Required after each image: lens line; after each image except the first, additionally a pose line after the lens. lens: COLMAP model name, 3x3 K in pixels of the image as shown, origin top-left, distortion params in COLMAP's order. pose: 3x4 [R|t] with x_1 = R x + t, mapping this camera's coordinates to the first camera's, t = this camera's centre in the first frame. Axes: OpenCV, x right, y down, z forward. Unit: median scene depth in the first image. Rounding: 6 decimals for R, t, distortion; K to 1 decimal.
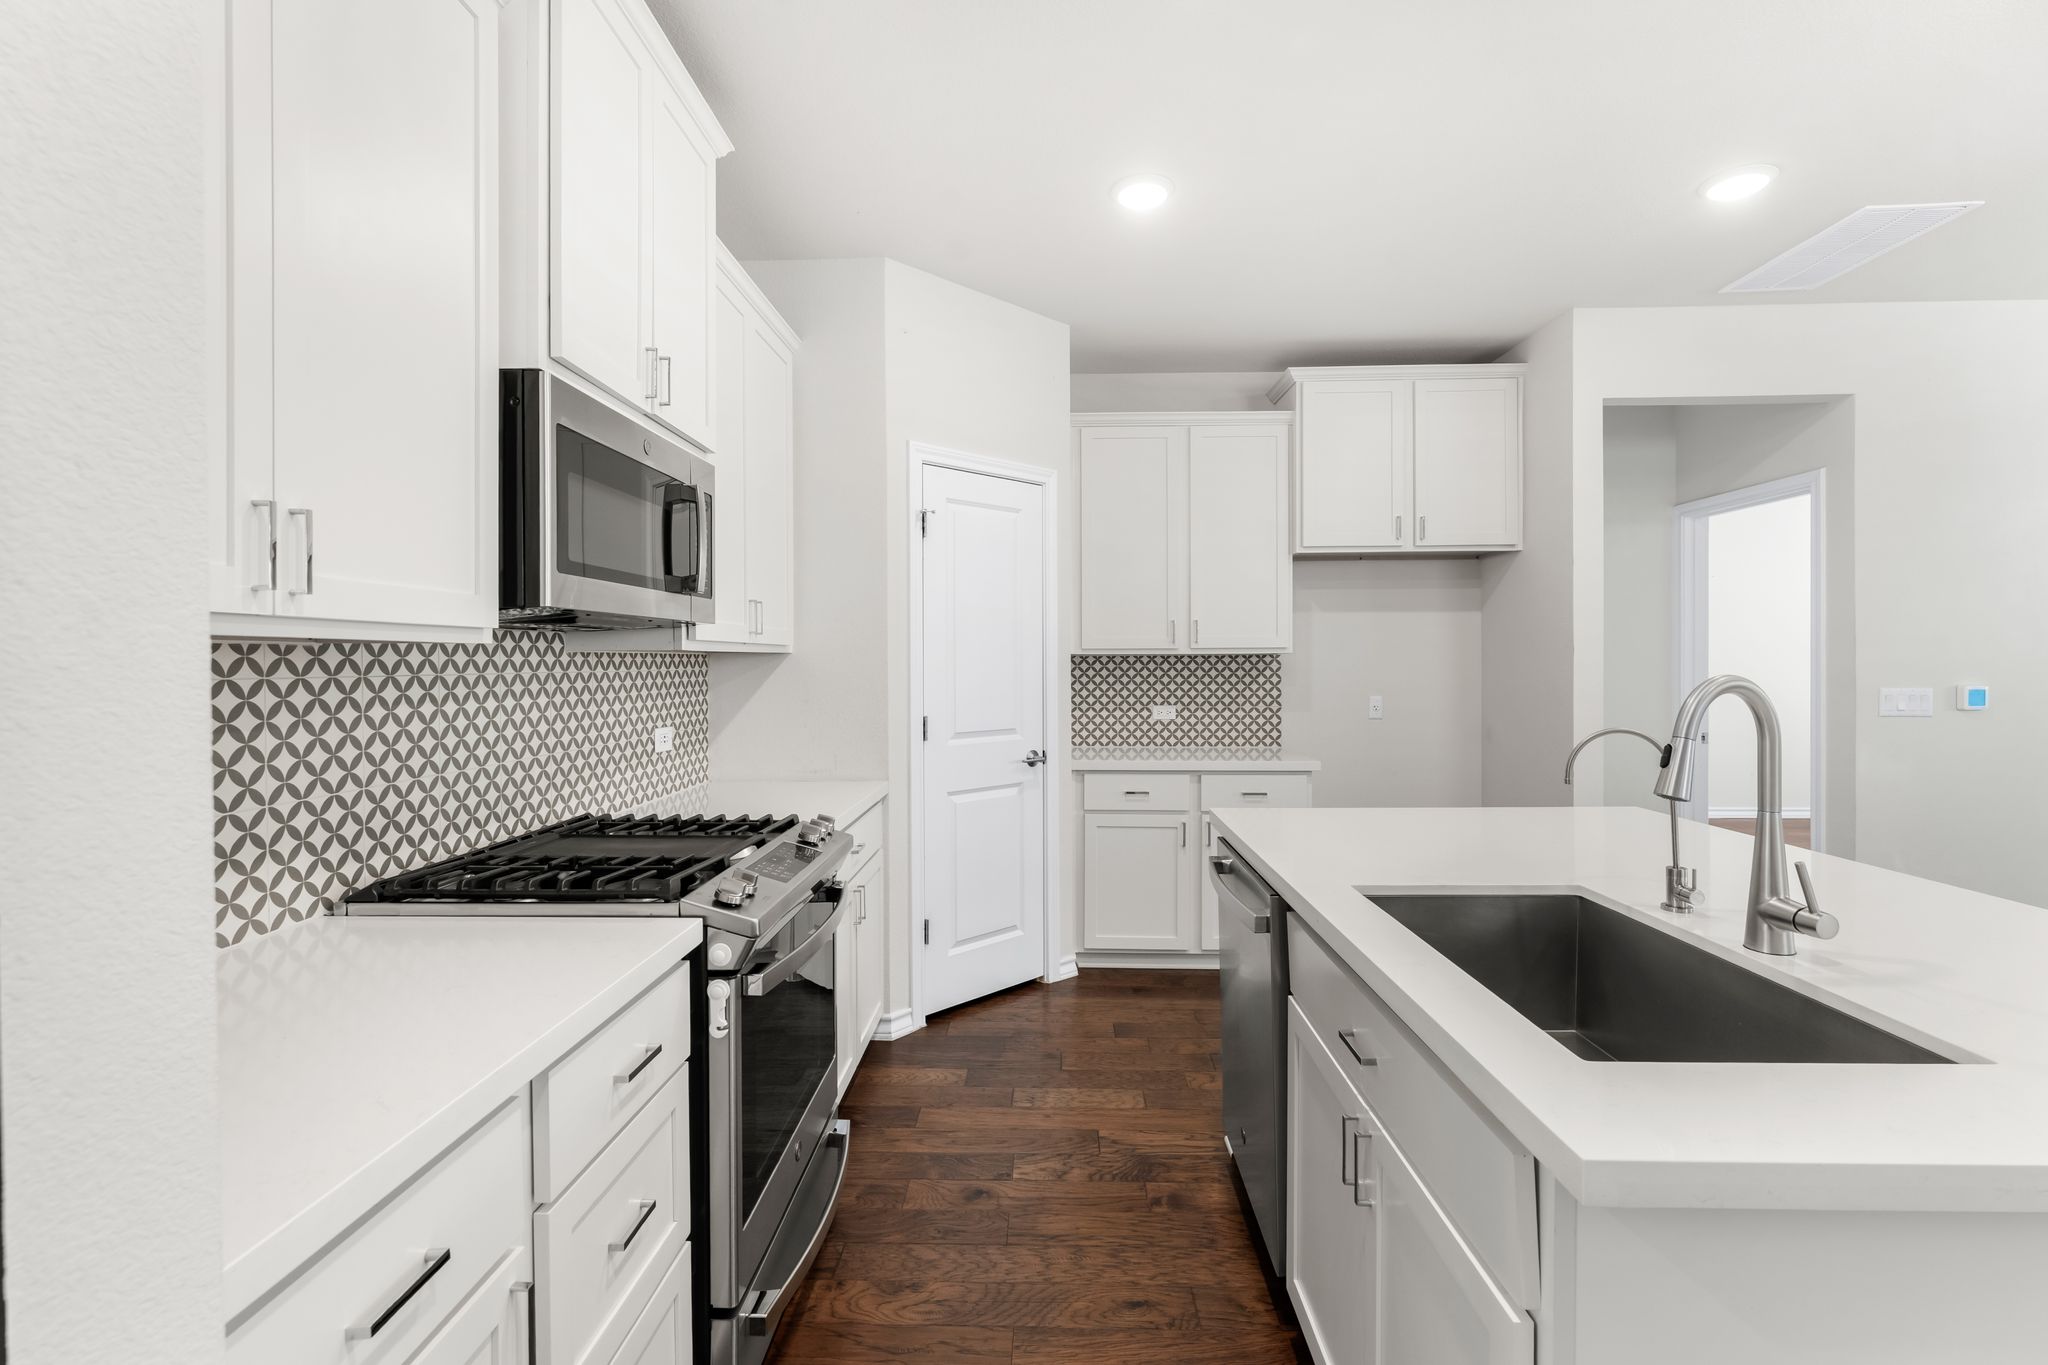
lens RADIAL K [[882.2, 0, 1022.1], [0, 882.2, 661.9], [0, 0, 1]] dist [0.000277, -0.000153]
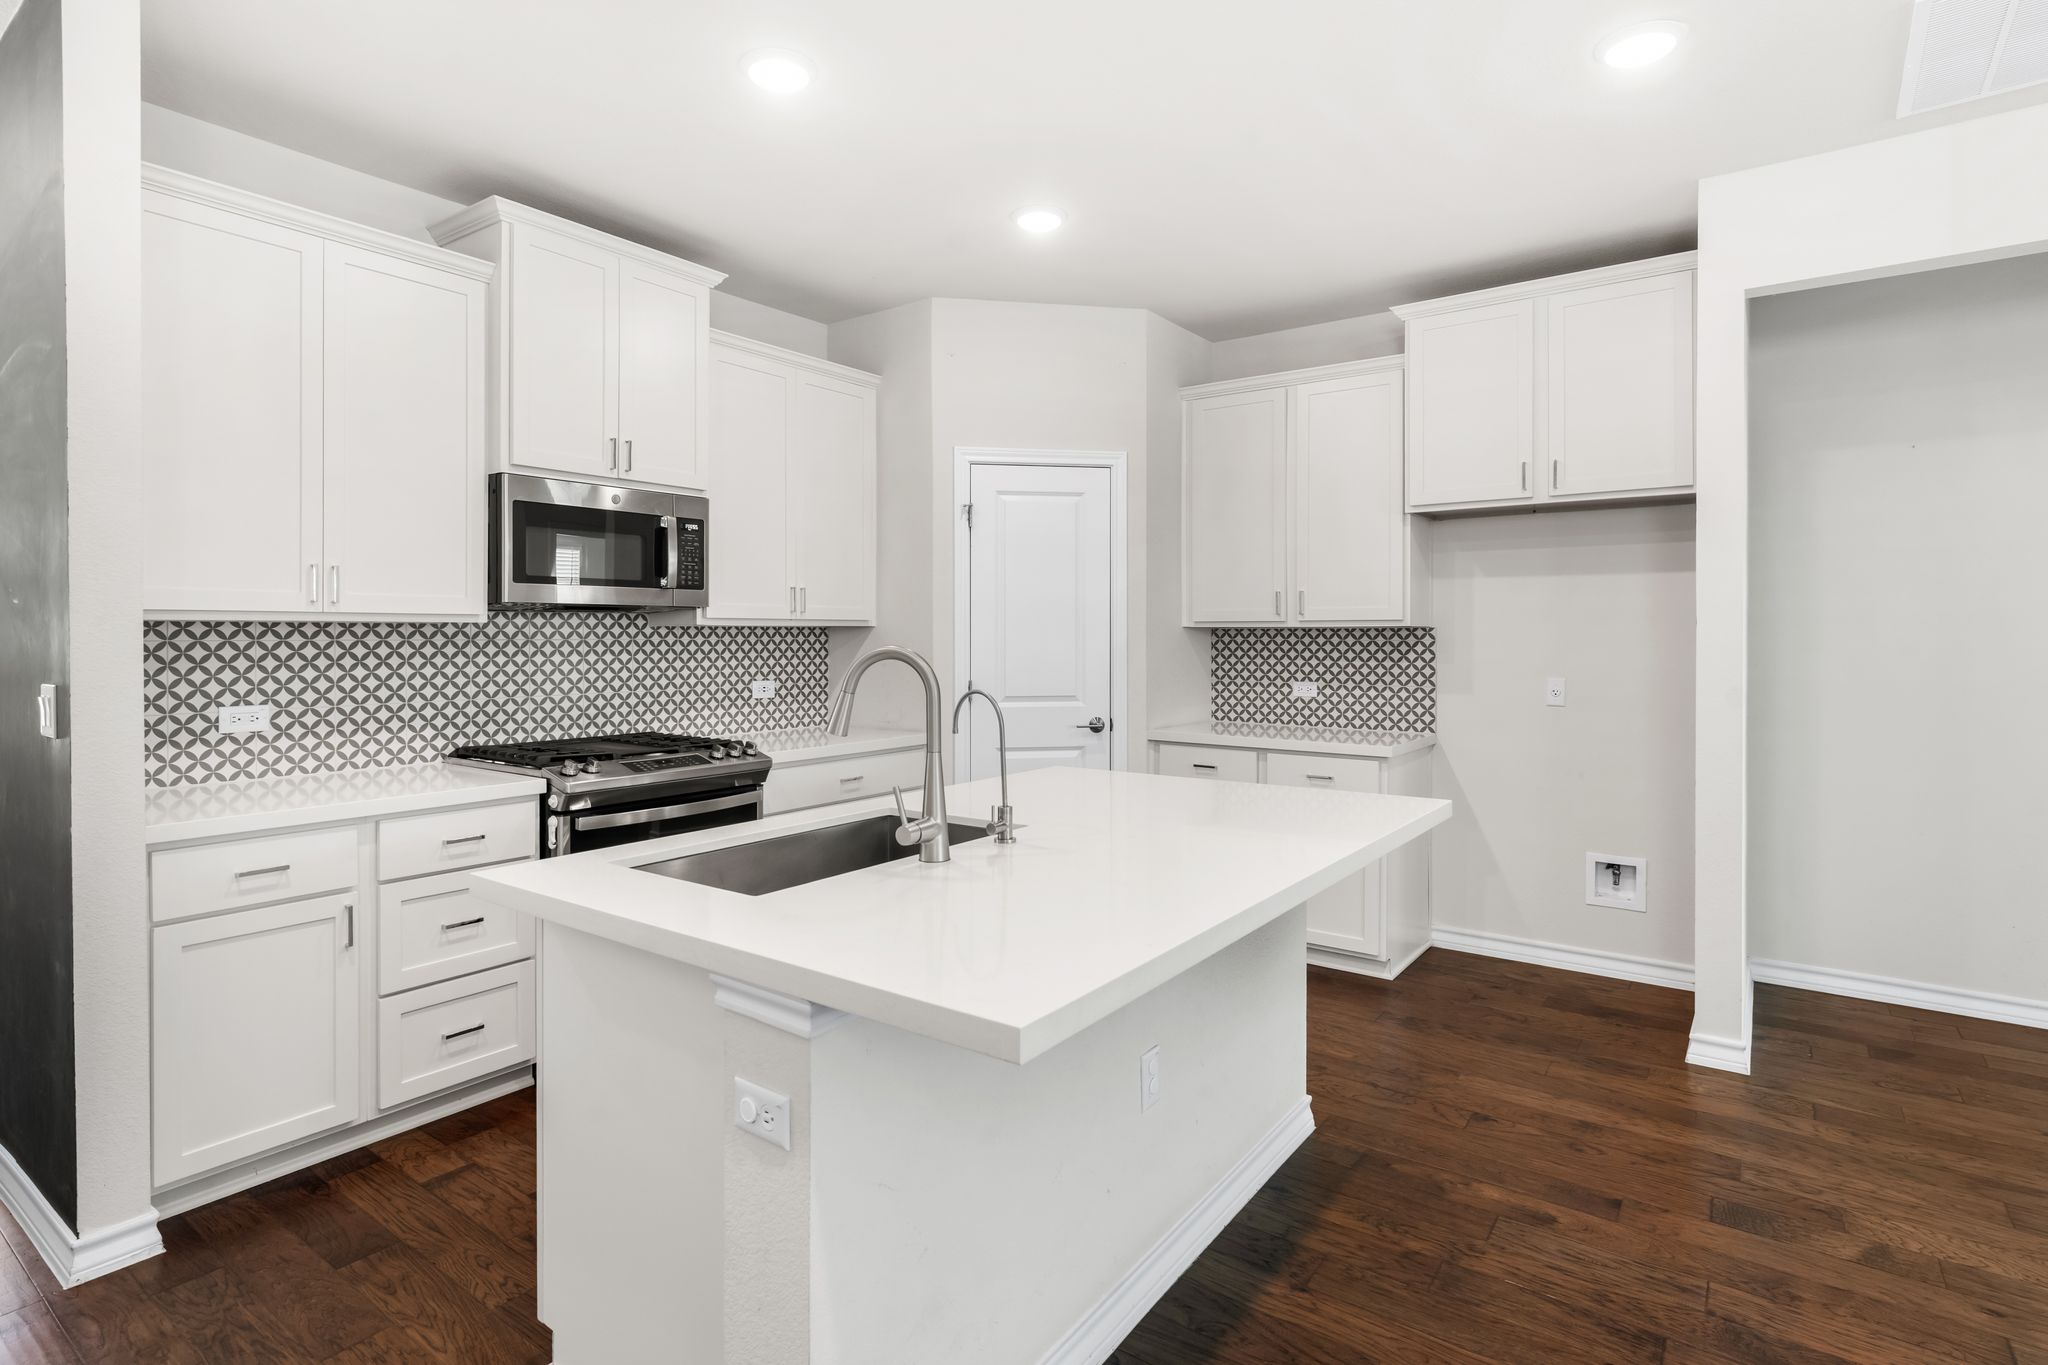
lens RADIAL K [[1014.7, 0, 1056.5], [0, 1014.7, 633.1], [0, 0, 1]] dist [0.004661, -0.002078]
pose [[0.835807, 0.003589, -0.549011, 0.578811], [-0.004332, 0.999991, -0.000058, -0.001185], [0.549006, 0.002427, 0.835815, -0.047853]]
